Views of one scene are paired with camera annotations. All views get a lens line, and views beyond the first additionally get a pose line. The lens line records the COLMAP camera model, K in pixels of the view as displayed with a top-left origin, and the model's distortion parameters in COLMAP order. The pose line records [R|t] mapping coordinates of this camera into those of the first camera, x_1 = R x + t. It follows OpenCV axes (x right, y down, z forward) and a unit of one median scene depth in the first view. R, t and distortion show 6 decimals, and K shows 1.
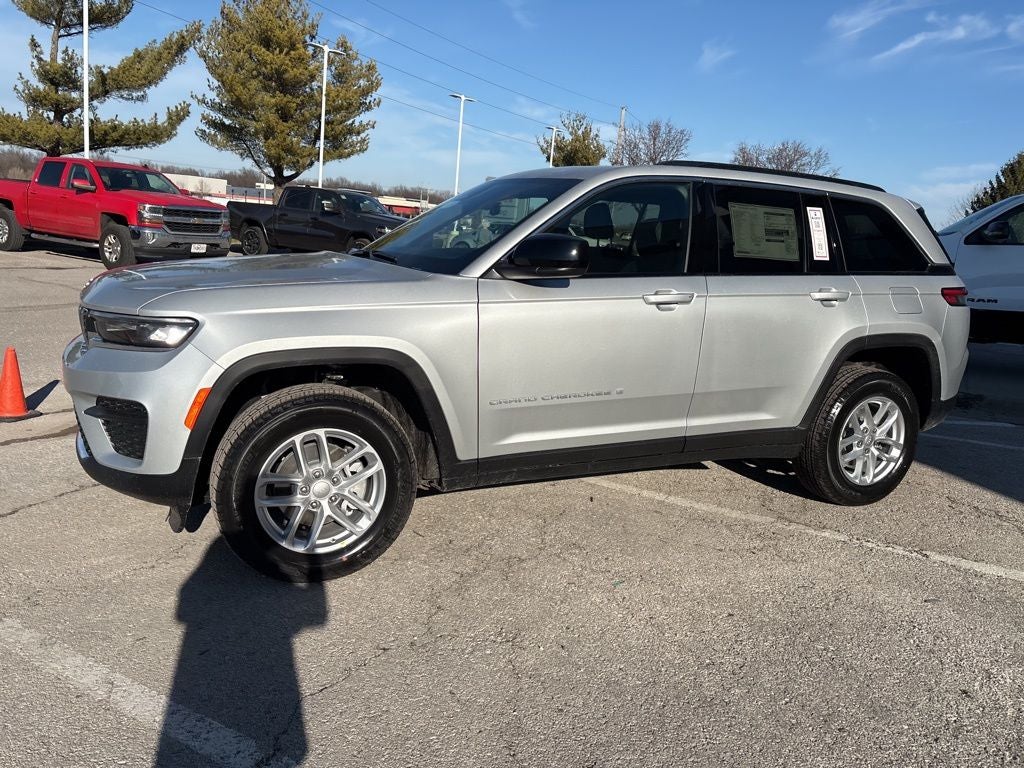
lens RADIAL K [[780.4, 0, 508.6], [0, 780.4, 381.7], [0, 0, 1]] dist [0.038768, -0.044478]
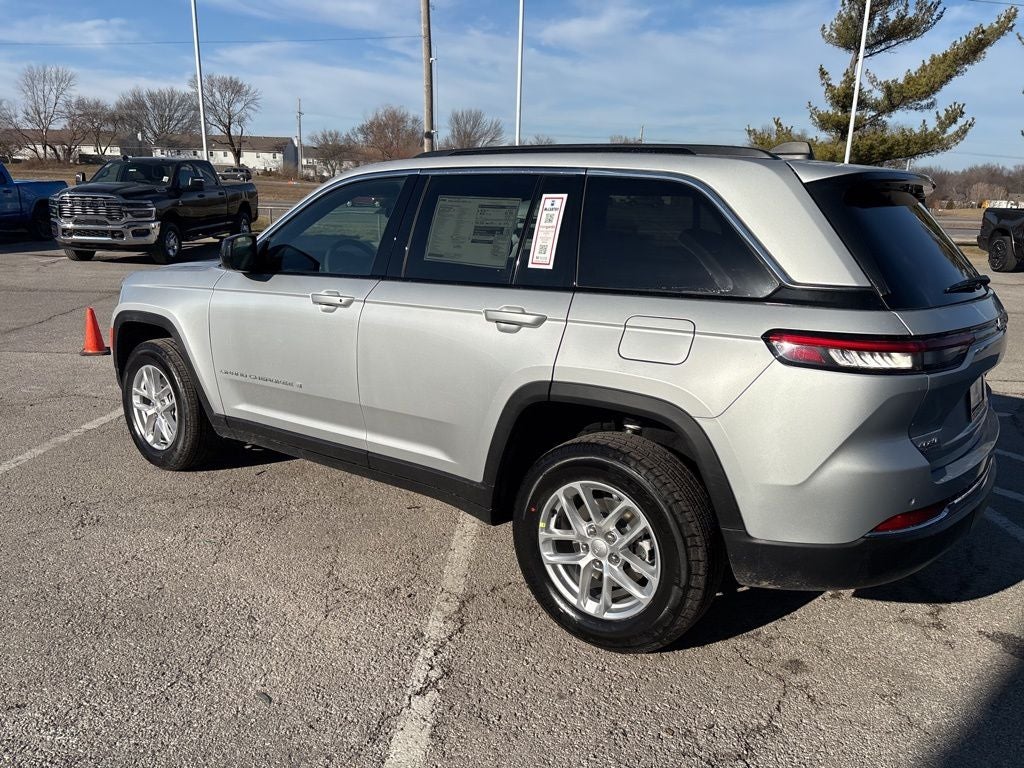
lens RADIAL K [[780.4, 0, 506.2], [0, 780.4, 389.8], [0, 0, 1]] dist [0.038768, -0.044478]
pose [[0.451548, 0.157365, -0.878260, 0.231769], [-0.164370, 0.982148, 0.091471, -0.023967], [0.876976, 0.103056, 0.469354, 0.146812]]
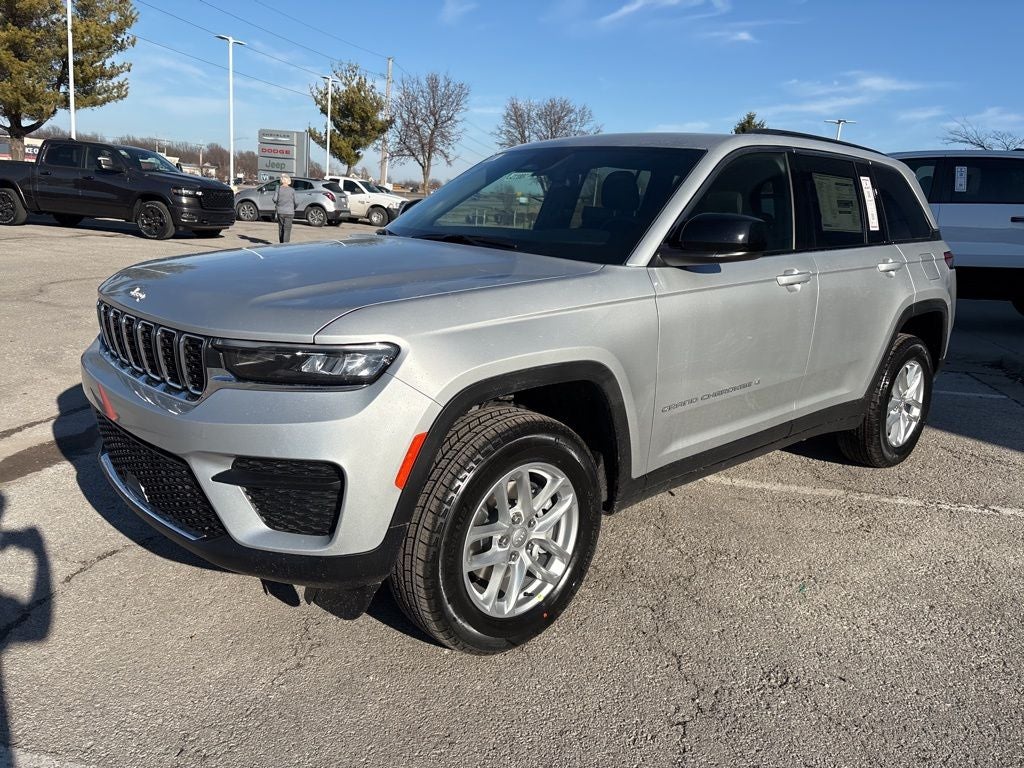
lens RADIAL K [[780.4, 0, 509.3], [0, 780.4, 383.0], [0, 0, 1]] dist [0.038768, -0.044478]
pose [[0.953453, -0.082468, 0.290045, -0.079551], [0.065945, 0.995618, 0.066303, -0.013113], [-0.294242, -0.044090, 0.954714, 0.038633]]
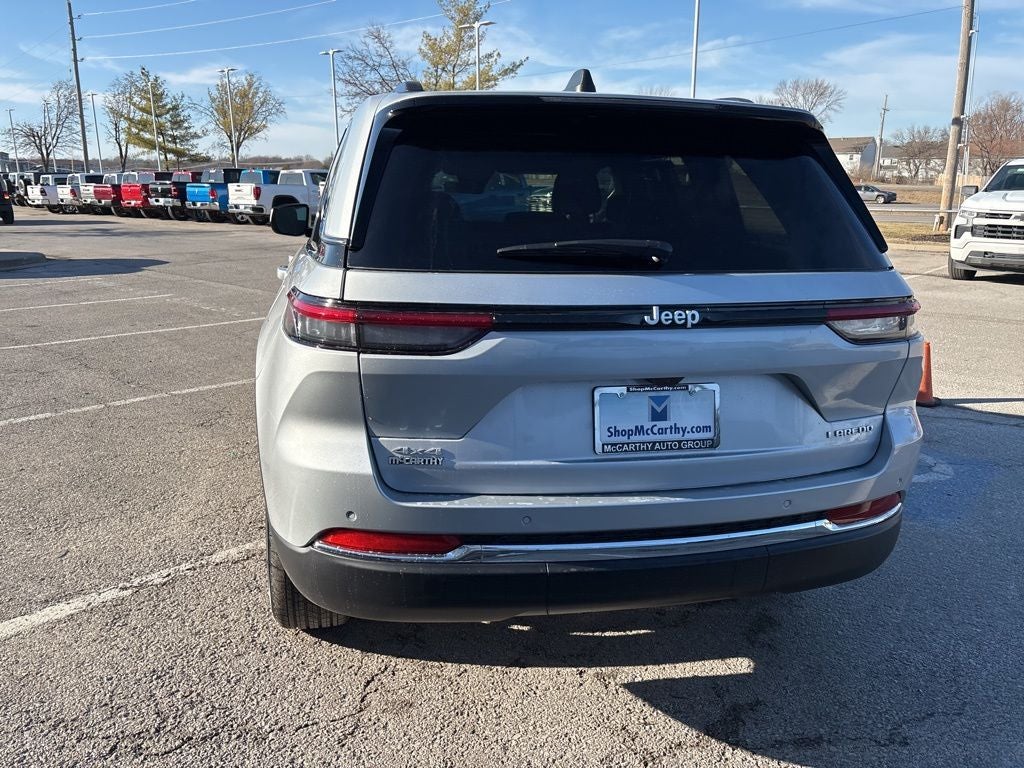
lens RADIAL K [[780.4, 0, 512.9], [0, 780.4, 384.4], [0, 0, 1]] dist [0.038768, -0.044478]
pose [[-0.228558, 0.163655, -0.959676, 0.240089], [-0.212846, 0.953520, 0.213297, -0.046885], [0.949978, 0.253014, -0.183102, 0.301095]]
